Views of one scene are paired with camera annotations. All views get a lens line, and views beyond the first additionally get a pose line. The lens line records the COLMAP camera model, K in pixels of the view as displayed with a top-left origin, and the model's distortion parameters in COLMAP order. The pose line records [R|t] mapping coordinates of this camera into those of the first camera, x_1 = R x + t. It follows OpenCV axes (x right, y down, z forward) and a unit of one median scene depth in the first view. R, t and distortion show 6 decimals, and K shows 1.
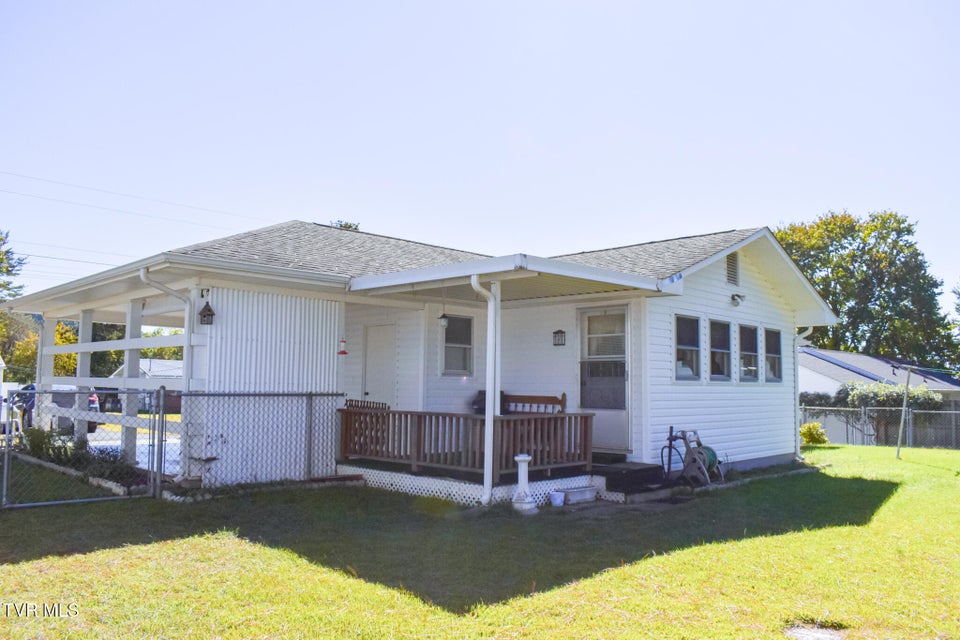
lens RADIAL K [[741.3, 0, 480.0], [0, 741.3, 320.0], [0, 0, 1]] dist [-0.010107, -0.002002]
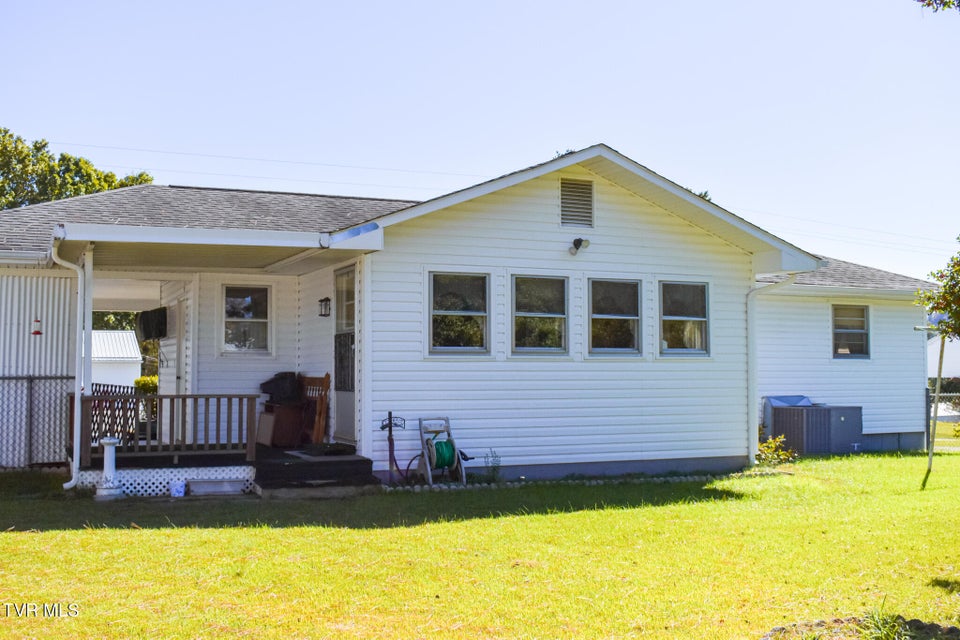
lens RADIAL K [[1049.2, 0, 480.0], [0, 1049.2, 320.0], [0, 0, 1]] dist [0.003165, 0.010262]
pose [[0.918128, -0.034730, -0.394758, 0.790368], [0.047402, 0.998625, 0.022390, 0.022034], [0.393438, -0.039269, 0.918512, -0.012447]]
